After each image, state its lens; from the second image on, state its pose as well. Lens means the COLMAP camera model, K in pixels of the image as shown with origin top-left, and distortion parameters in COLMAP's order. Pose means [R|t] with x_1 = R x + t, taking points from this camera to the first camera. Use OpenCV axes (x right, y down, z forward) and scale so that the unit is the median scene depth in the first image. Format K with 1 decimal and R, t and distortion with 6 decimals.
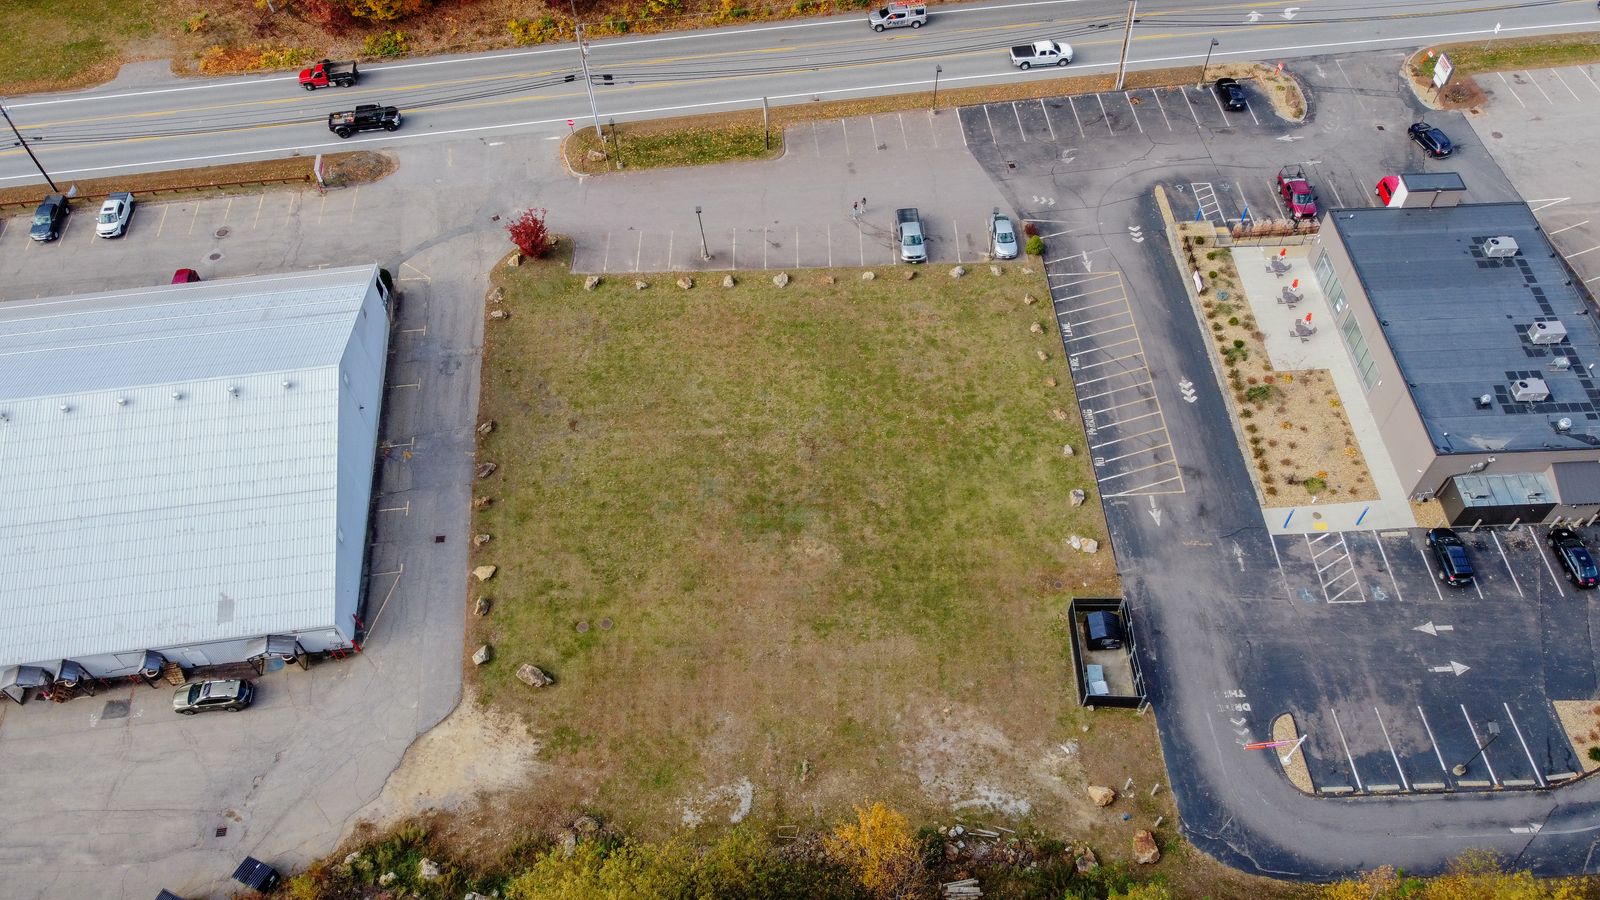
lens RADIAL K [[1213.9, 0, 797.3], [0, 1213.9, 441.4], [0, 0, 1]] dist [0.001659, -0.008067]
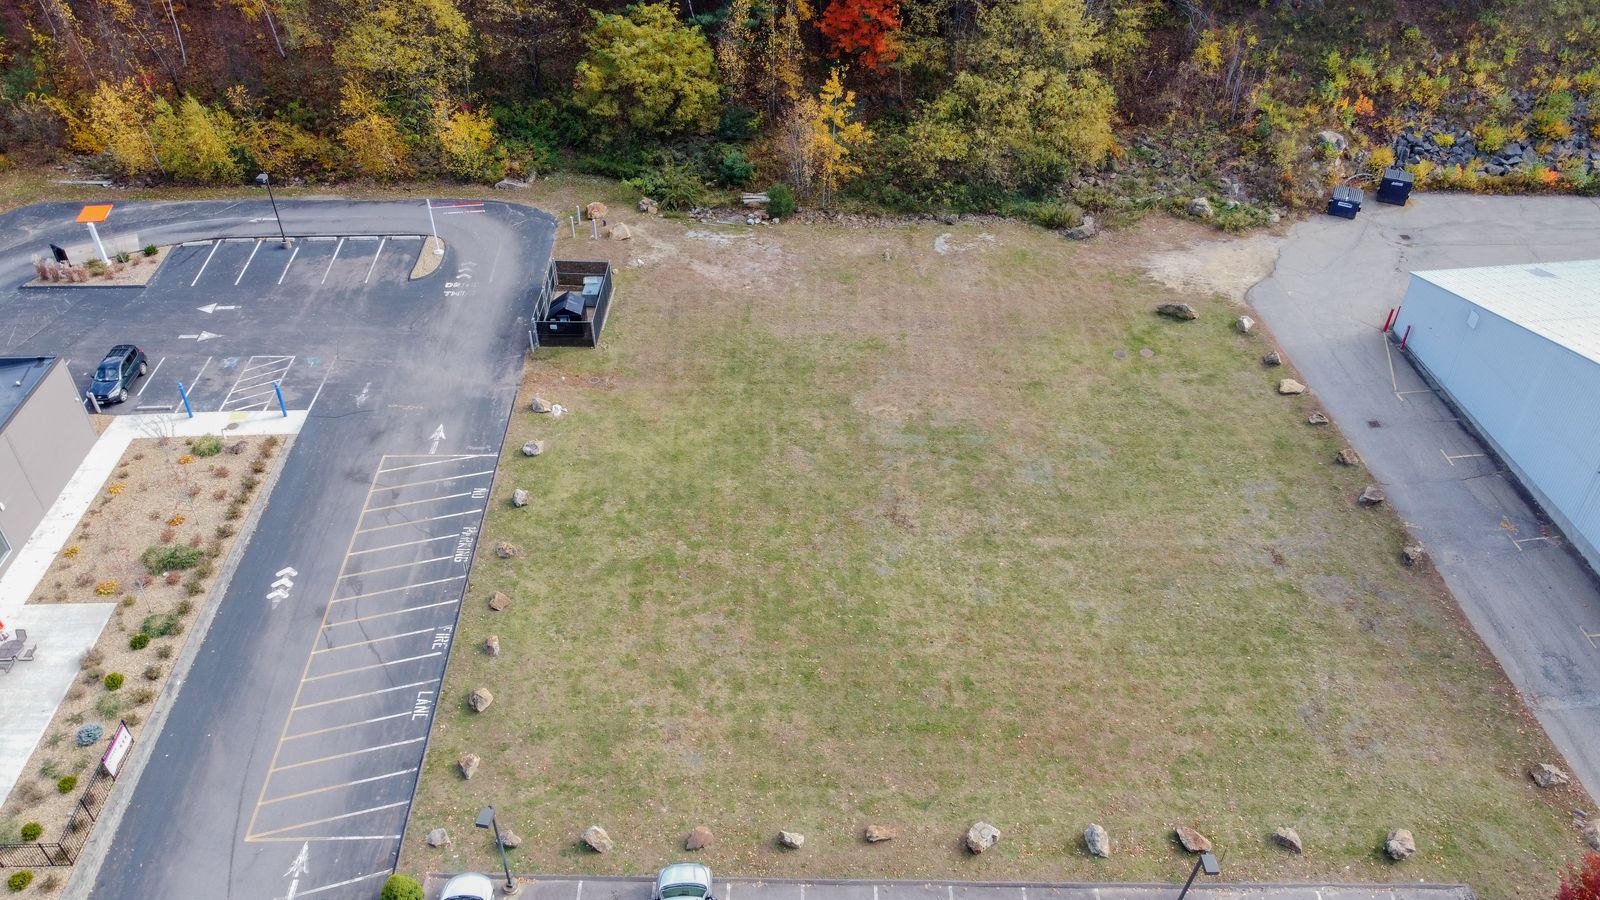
lens RADIAL K [[1213.9, 0, 797.3], [0, 1213.9, 441.4], [0, 0, 1]] dist [0.001659, -0.008067]
pose [[-0.999714, 0.005393, 0.023288, 0.051520], [0.023200, -0.015883, 0.999605, -0.674075], [0.005761, 0.999859, 0.015753, 0.964960]]
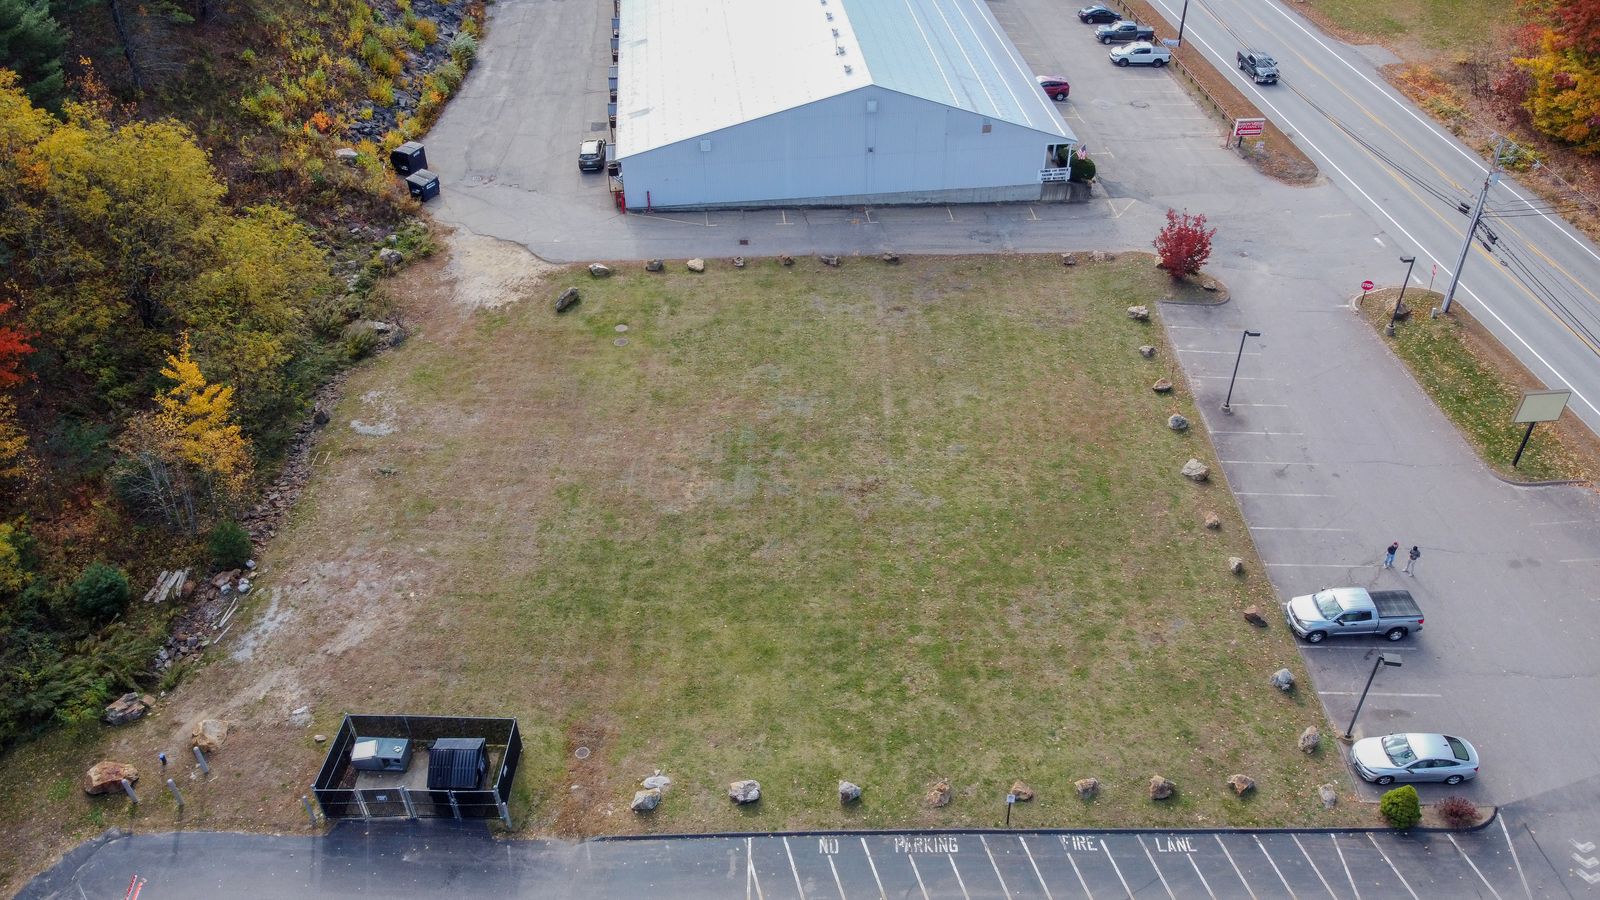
lens RADIAL K [[1213.9, 0, 797.3], [0, 1213.9, 441.4], [0, 0, 1]] dist [0.001659, -0.008067]
pose [[-0.028103, 0.629863, -0.776198, 0.549202], [-0.789268, 0.462518, 0.403897, -0.266455], [0.613405, 0.623979, 0.484133, 0.631282]]
